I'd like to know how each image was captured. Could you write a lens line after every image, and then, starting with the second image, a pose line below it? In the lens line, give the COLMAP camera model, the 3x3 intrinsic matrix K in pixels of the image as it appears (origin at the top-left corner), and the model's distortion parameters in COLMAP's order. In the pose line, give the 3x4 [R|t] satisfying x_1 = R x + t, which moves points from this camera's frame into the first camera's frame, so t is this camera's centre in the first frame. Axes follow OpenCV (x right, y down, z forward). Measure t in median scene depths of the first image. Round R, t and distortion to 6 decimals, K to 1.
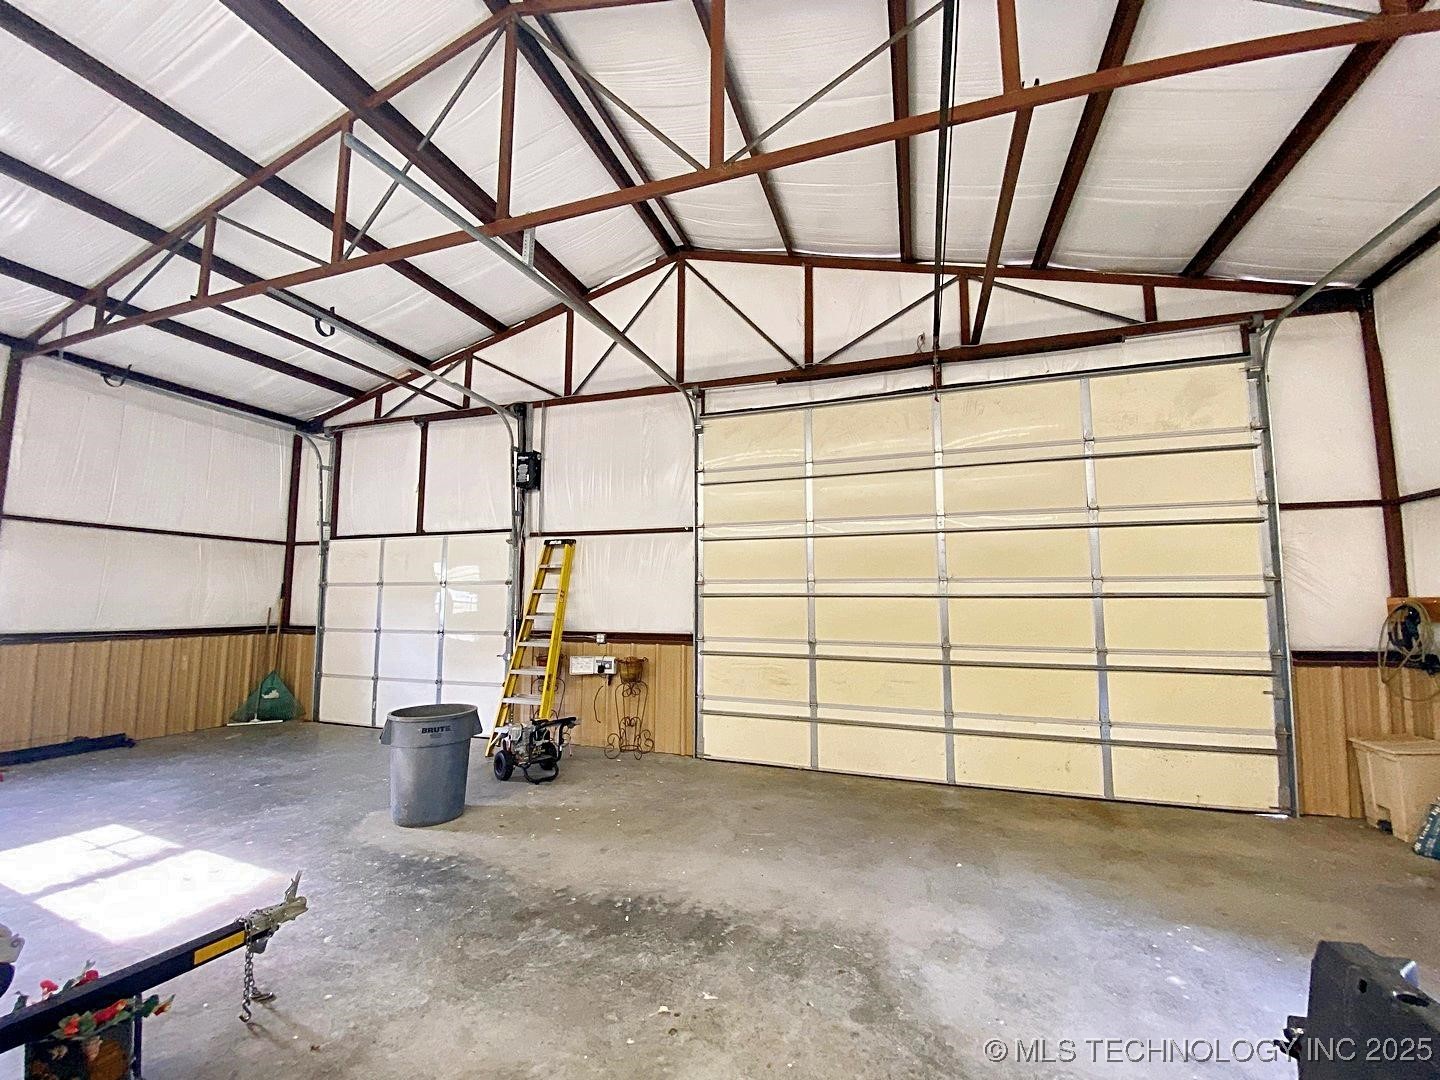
lens RADIAL K [[585.1, 0, 720.0], [0, 585.1, 540.0], [0, 0, 1]] dist [-0.000044, -0.007938]
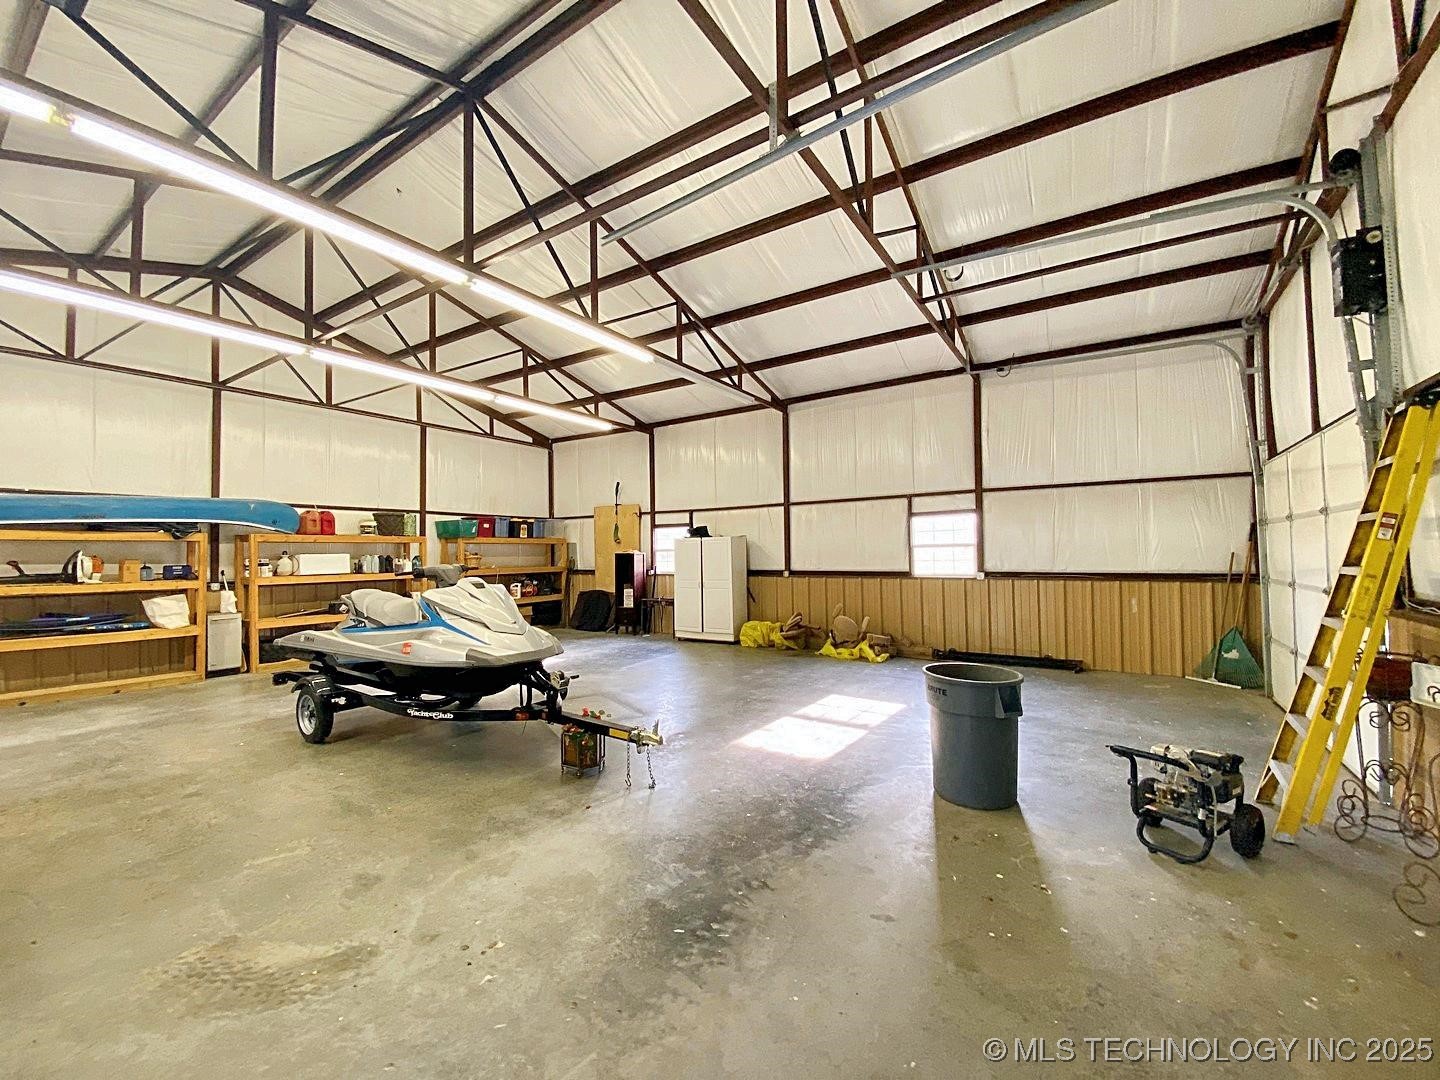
lens RADIAL K [[585.1, 0, 720.0], [0, 585.1, 540.0], [0, 0, 1]] dist [-0.000044, -0.007938]
pose [[-0.244802, -0.021769, -0.969329, 0.406972], [0.108273, 0.992881, -0.049642, 0.104691], [0.963509, -0.117104, -0.240702, 0.862491]]
